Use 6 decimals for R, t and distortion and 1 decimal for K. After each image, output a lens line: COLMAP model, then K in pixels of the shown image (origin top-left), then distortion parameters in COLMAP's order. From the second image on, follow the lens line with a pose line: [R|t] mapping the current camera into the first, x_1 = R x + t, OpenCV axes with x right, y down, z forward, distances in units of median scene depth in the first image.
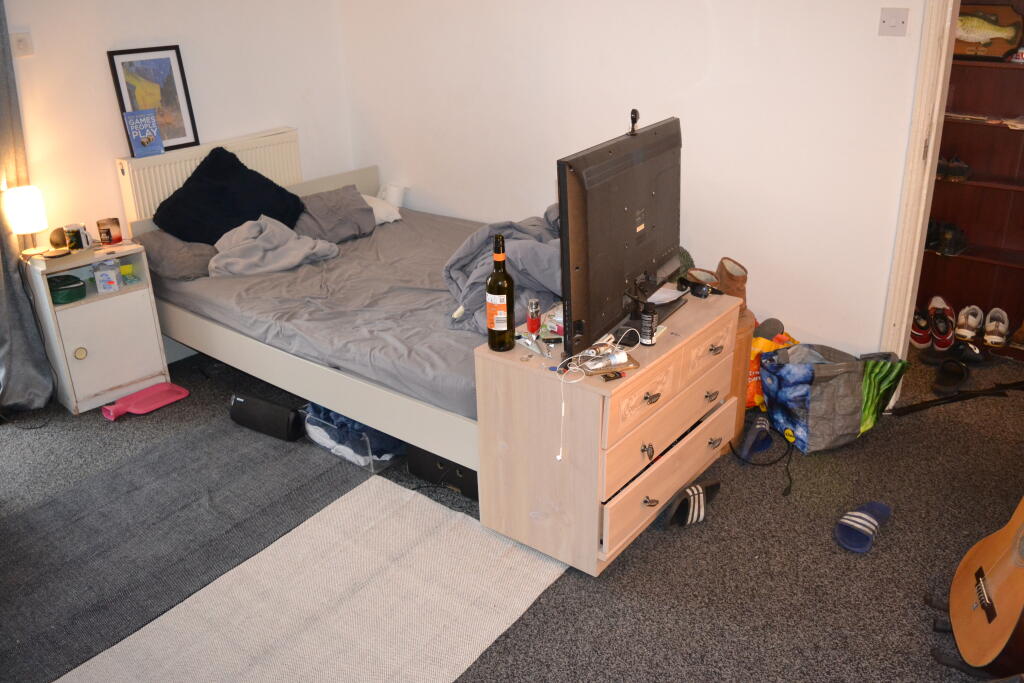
lens RADIAL K [[808.5, 0, 511.9], [0, 808.5, 325.0], [0, 0, 1]] dist [-0.095244, 0.018975]
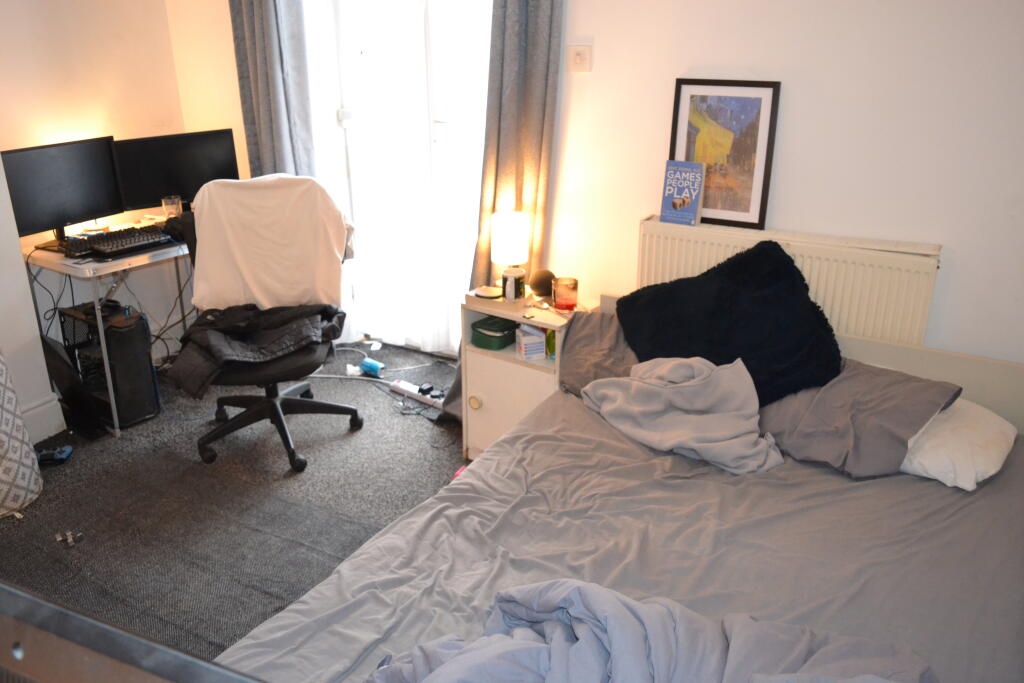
lens RADIAL K [[808.5, 0, 511.9], [0, 808.5, 325.0], [0, 0, 1]] dist [-0.095244, 0.018975]
pose [[0.145633, 0.363928, -0.919971, 0.246922], [-0.369486, 0.882609, 0.290658, -0.292846], [0.917753, 0.297587, 0.263004, 0.691856]]
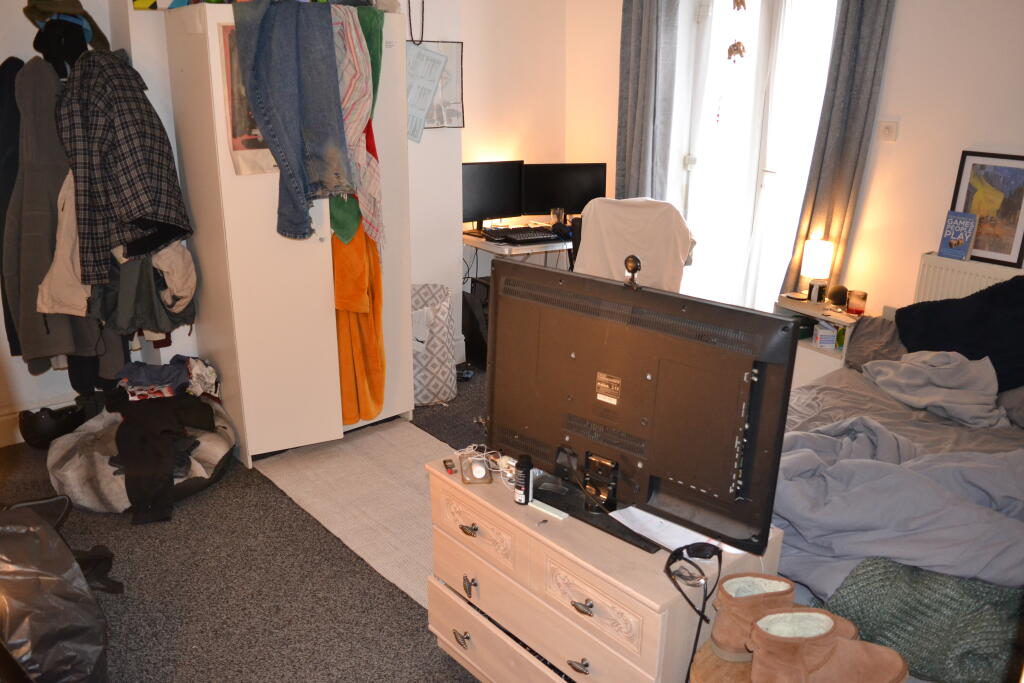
lens RADIAL K [[808.5, 0, 511.9], [0, 808.5, 325.0], [0, 0, 1]] dist [-0.095244, 0.018975]
pose [[-0.195273, 0.299632, -0.933857, 0.582151], [-0.390065, 0.849911, 0.354262, -0.277238], [0.899843, 0.433443, -0.049089, 0.597269]]
